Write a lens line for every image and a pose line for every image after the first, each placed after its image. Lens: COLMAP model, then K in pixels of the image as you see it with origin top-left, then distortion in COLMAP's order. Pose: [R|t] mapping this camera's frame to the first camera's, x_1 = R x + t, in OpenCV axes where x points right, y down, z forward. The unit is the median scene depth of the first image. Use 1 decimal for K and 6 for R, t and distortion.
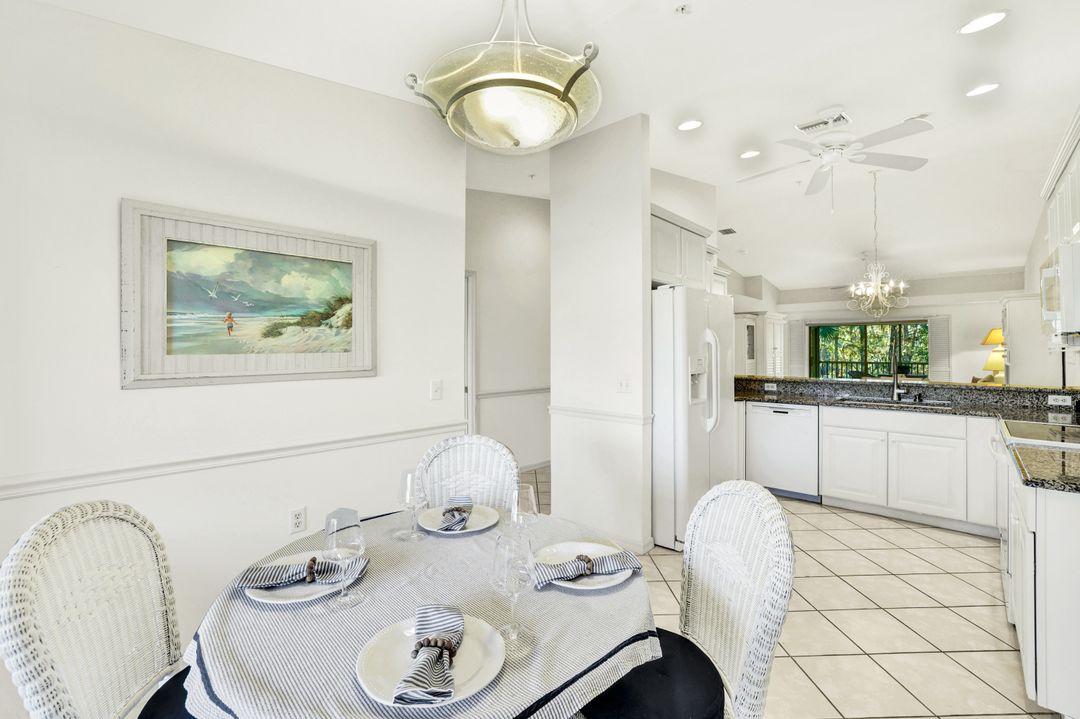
lens RADIAL K [[488.5, 0, 535.8], [0, 488.5, 350.4], [0, 0, 1]] dist [0.001209, 0.008548]
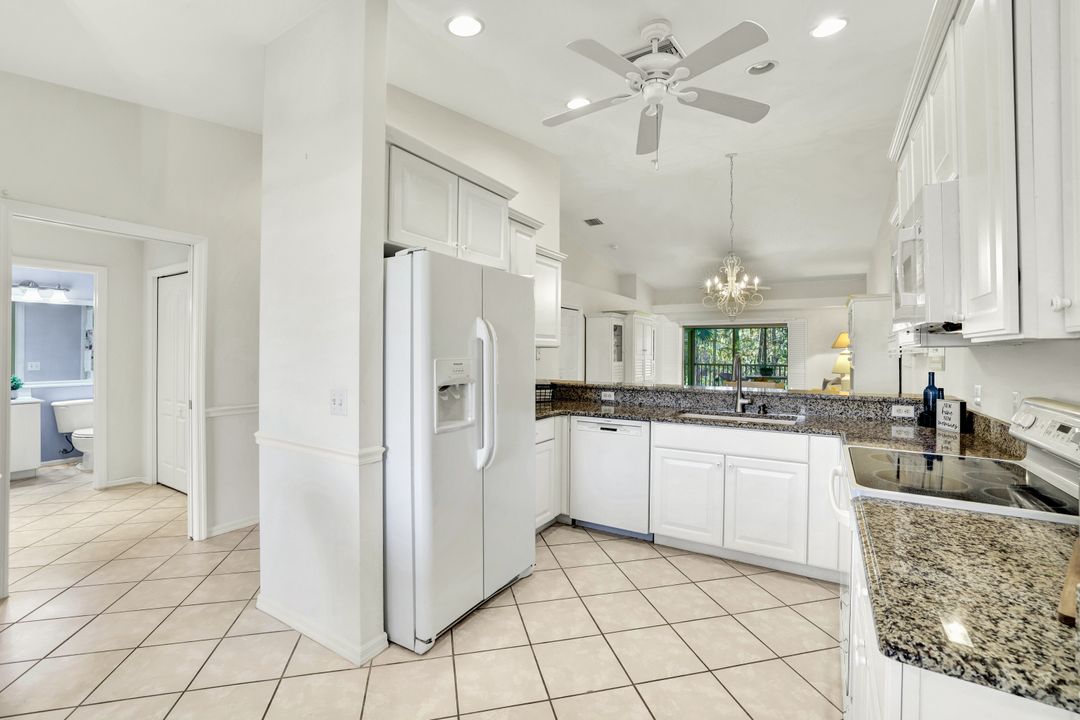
lens RADIAL K [[473.3, 0, 532.2], [0, 473.3, 353.3], [0, 0, 1]] dist [-0.036207, 0.014705]
pose [[0.986711, 0.005387, 0.162398, 0.263024], [-0.005933, 0.999978, 0.002873, 0.001712], [-0.162379, -0.003798, 0.986721, 0.276619]]
